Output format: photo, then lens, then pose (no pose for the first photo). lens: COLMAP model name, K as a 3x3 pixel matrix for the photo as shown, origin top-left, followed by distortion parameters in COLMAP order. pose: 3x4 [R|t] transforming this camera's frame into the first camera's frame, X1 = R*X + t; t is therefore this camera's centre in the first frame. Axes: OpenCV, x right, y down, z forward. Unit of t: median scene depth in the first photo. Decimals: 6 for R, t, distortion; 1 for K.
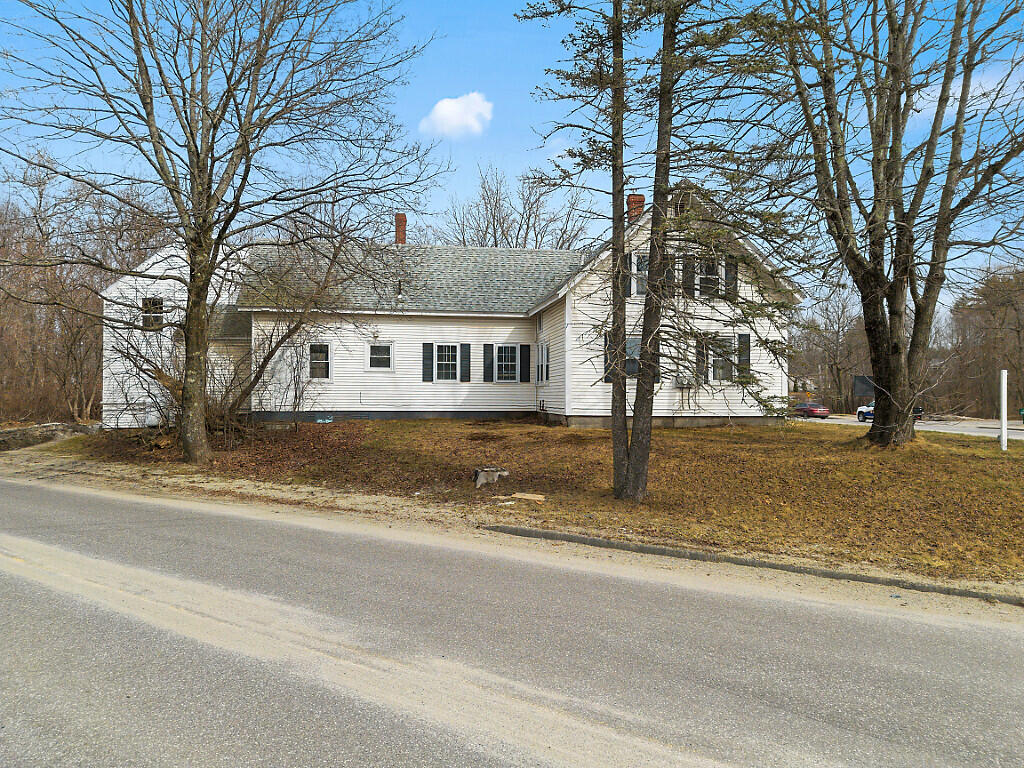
lens RADIAL K [[736.7, 0, 518.9], [0, 736.7, 384.1], [0, 0, 1]] dist [0.107930, -0.121407]
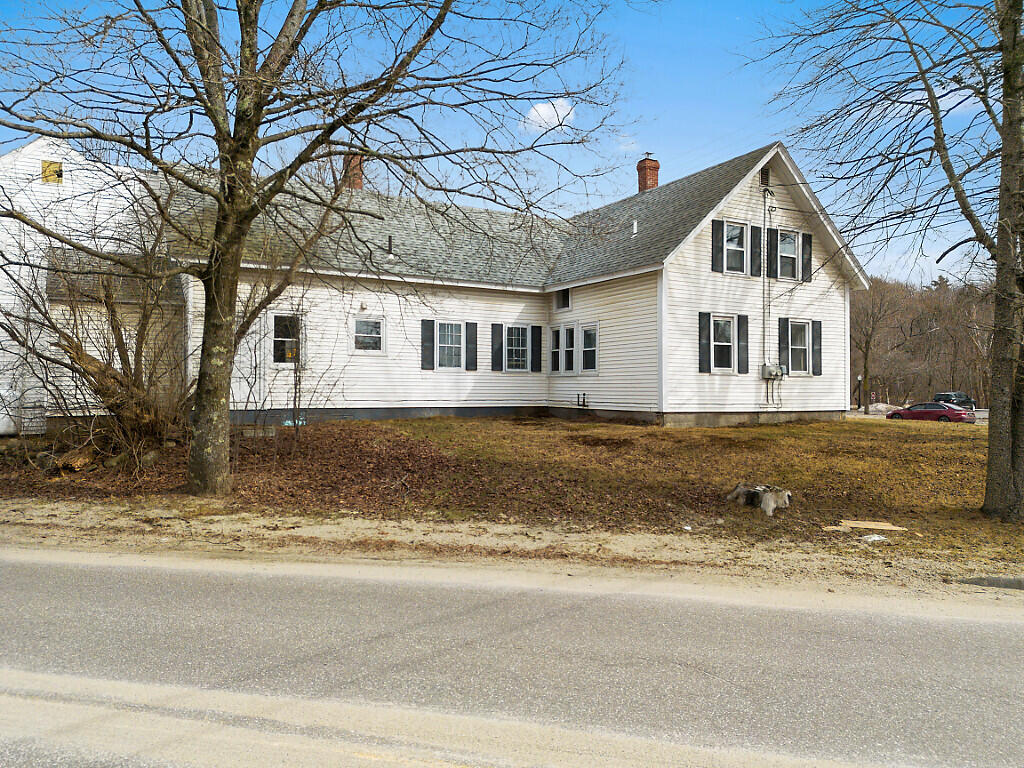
lens RADIAL K [[736.7, 0, 518.9], [0, 736.7, 384.1], [0, 0, 1]] dist [0.107930, -0.121407]
pose [[0.925277, 0.002670, 0.379282, -0.328875], [-0.006505, 0.999940, 0.008830, 0.004267], [-0.379236, -0.010637, 0.925239, 0.245701]]
